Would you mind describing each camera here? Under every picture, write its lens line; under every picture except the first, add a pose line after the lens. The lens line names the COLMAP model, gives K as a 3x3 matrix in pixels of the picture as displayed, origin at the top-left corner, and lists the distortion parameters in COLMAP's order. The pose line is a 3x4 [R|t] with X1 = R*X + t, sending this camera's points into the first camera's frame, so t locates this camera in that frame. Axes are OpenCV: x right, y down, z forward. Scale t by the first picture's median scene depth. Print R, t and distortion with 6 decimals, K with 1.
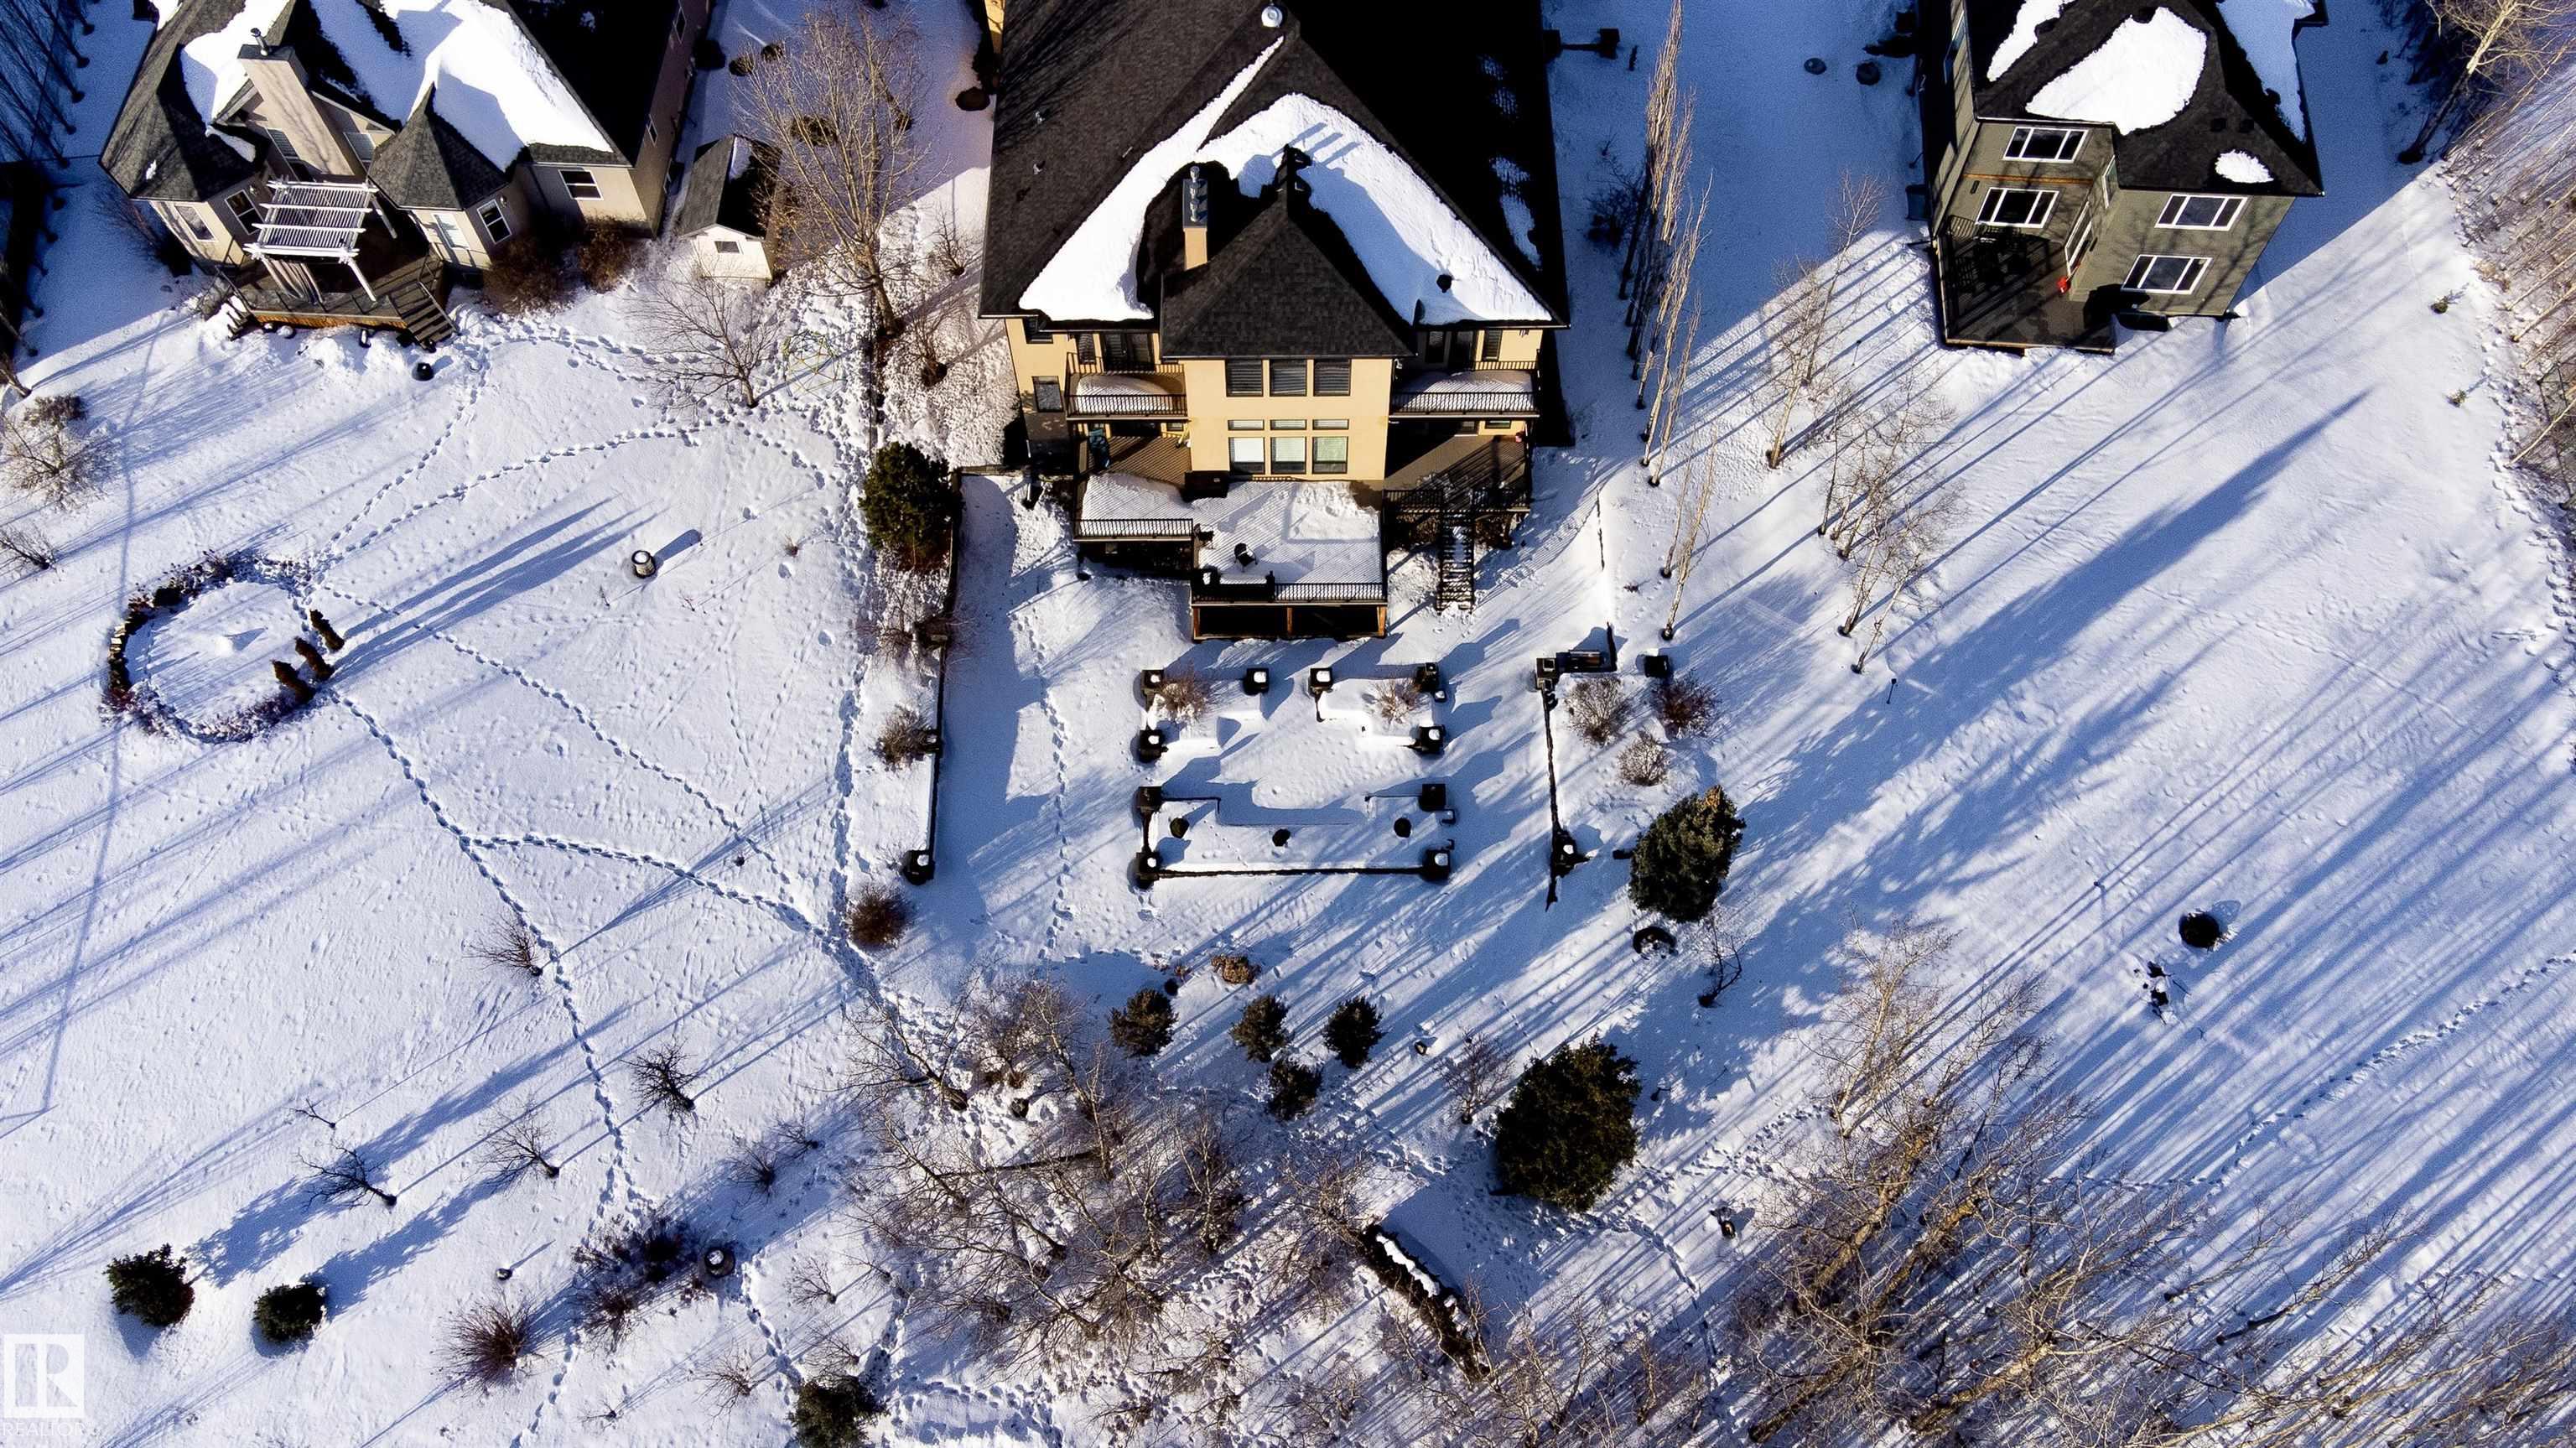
lens RADIAL K [[1972.5, 0, 1293.6], [0, 1972.5, 722.7], [0, 0, 1]] dist [0.049252, 0.004503]
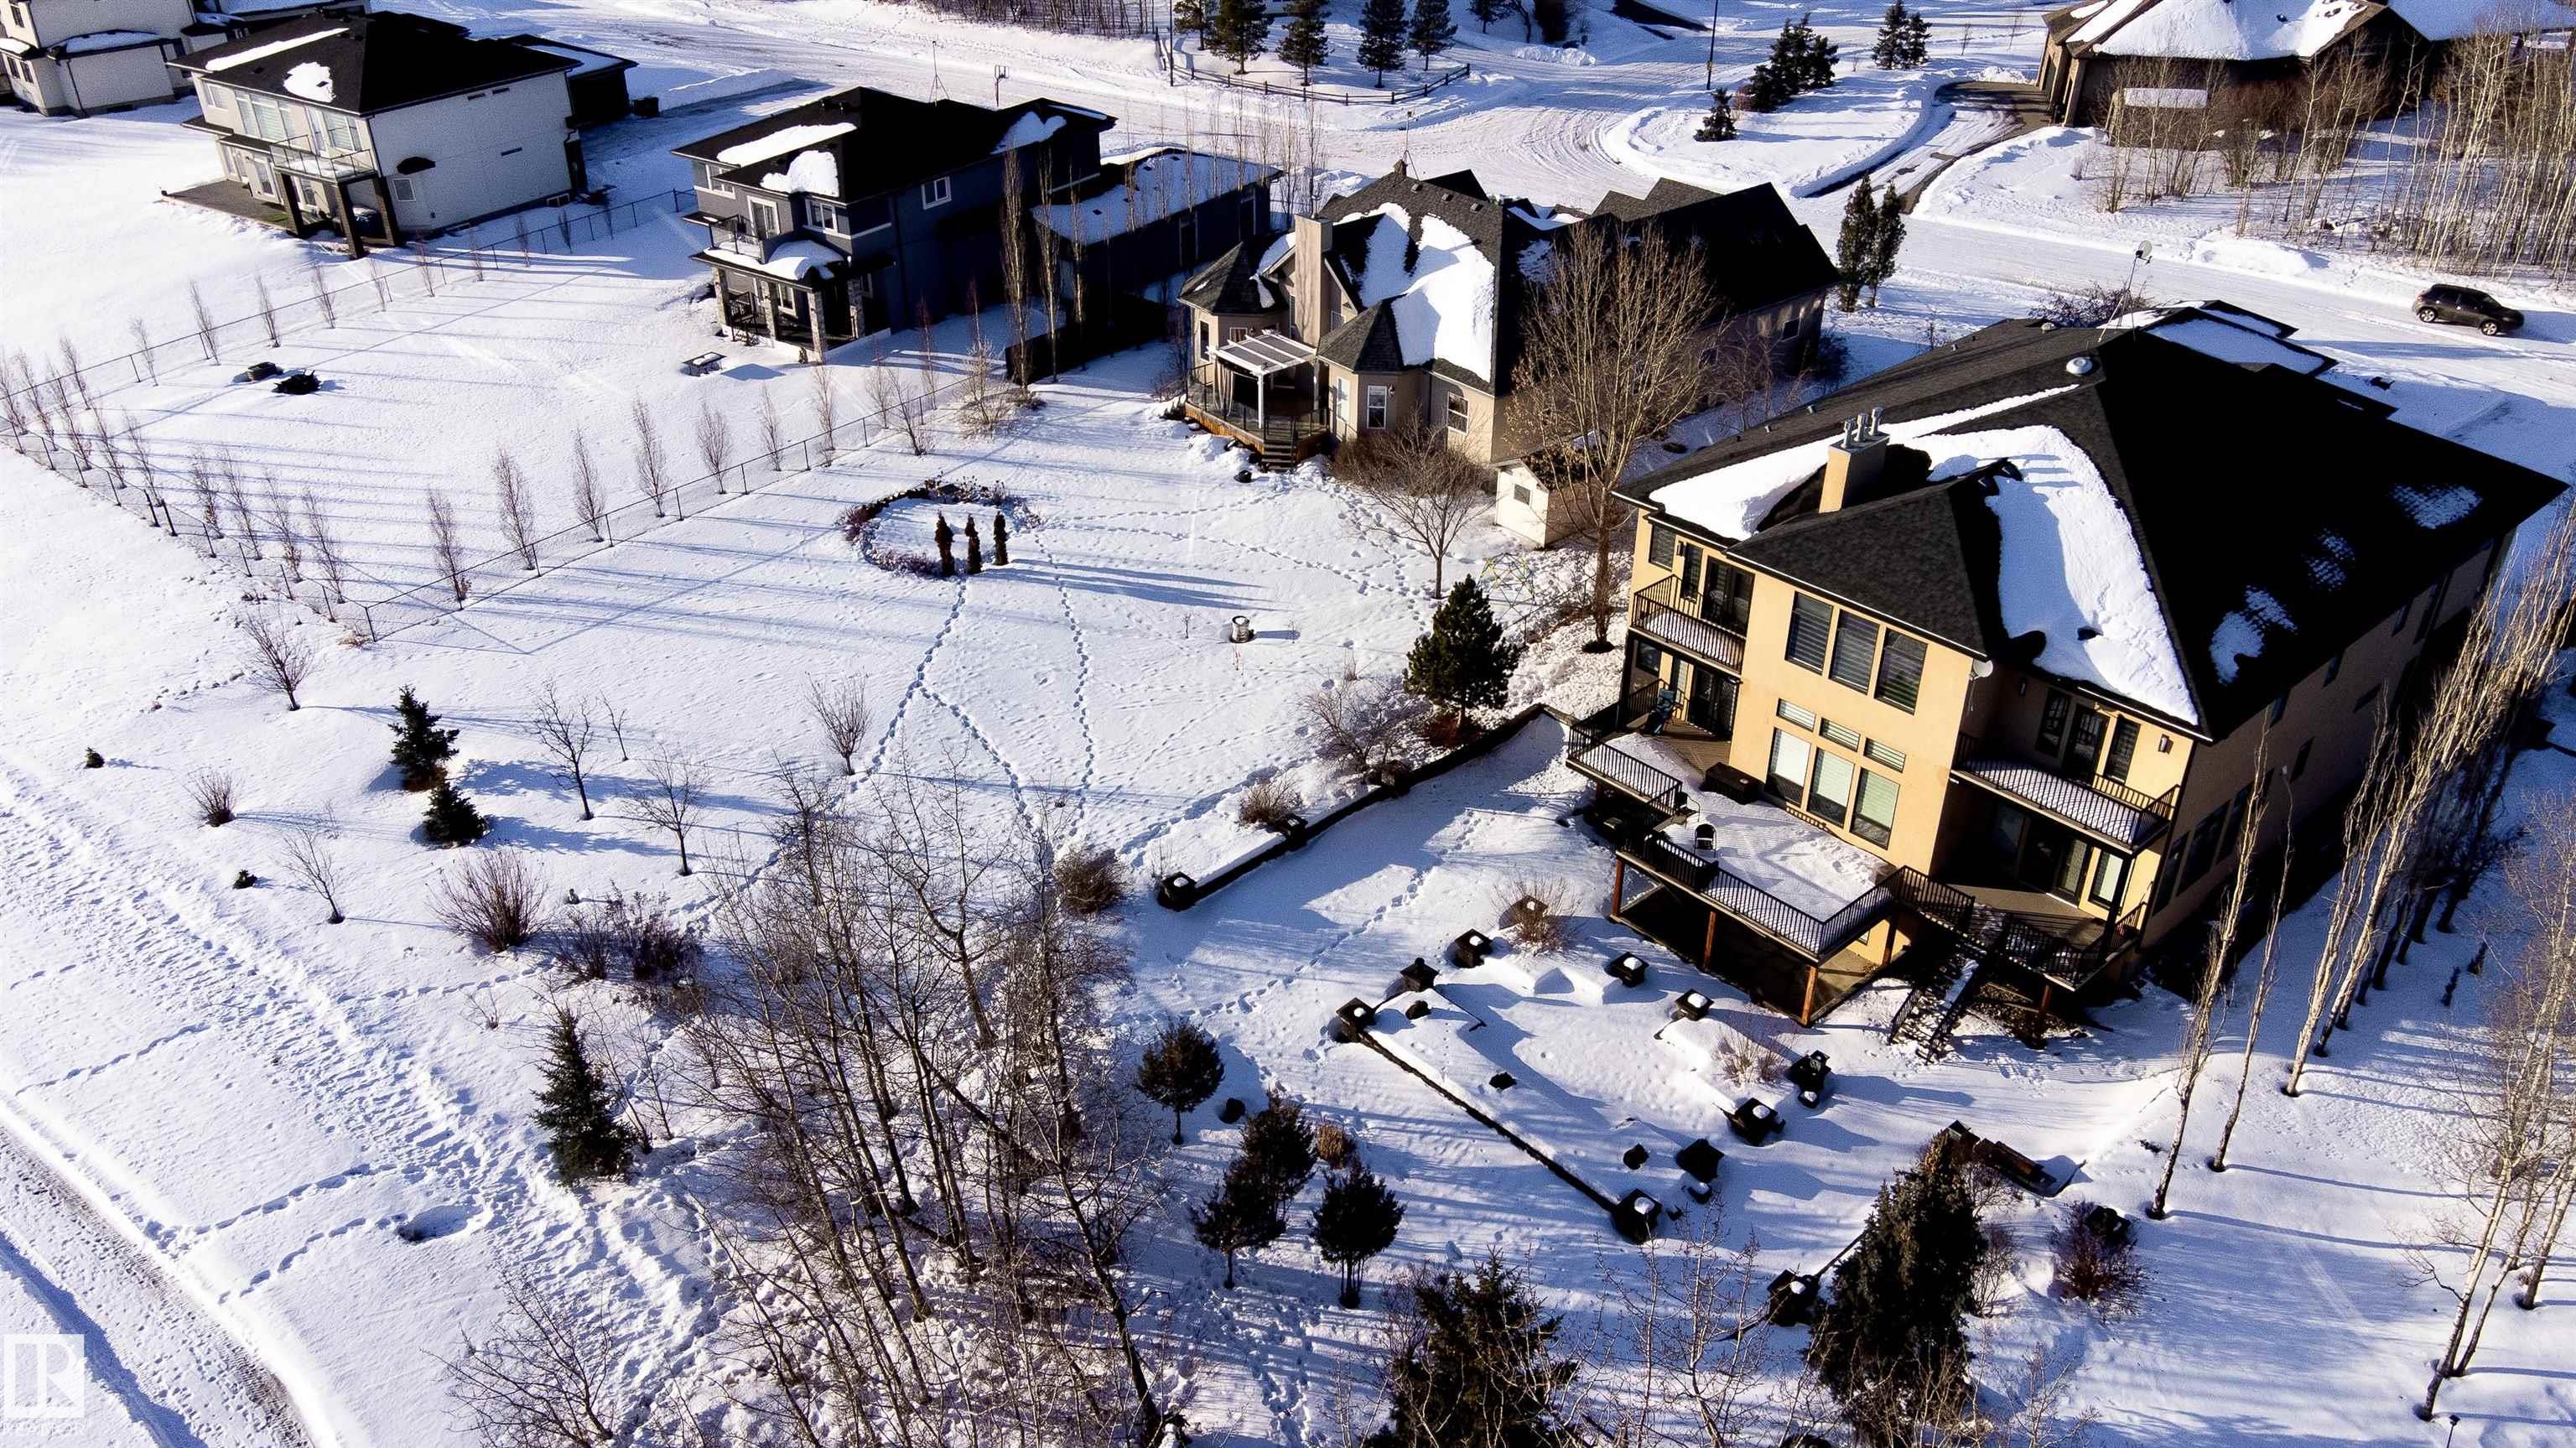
lens RADIAL K [[1972.5, 0, 1295.1], [0, 1972.5, 705.6], [0, 0, 1]] dist [0.049252, 0.004503]
pose [[0.674984, 0.387705, -0.627759, 0.355992], [-0.651637, 0.712312, -0.260733, 0.201824], [0.346073, 0.585061, 0.733442, 0.311108]]
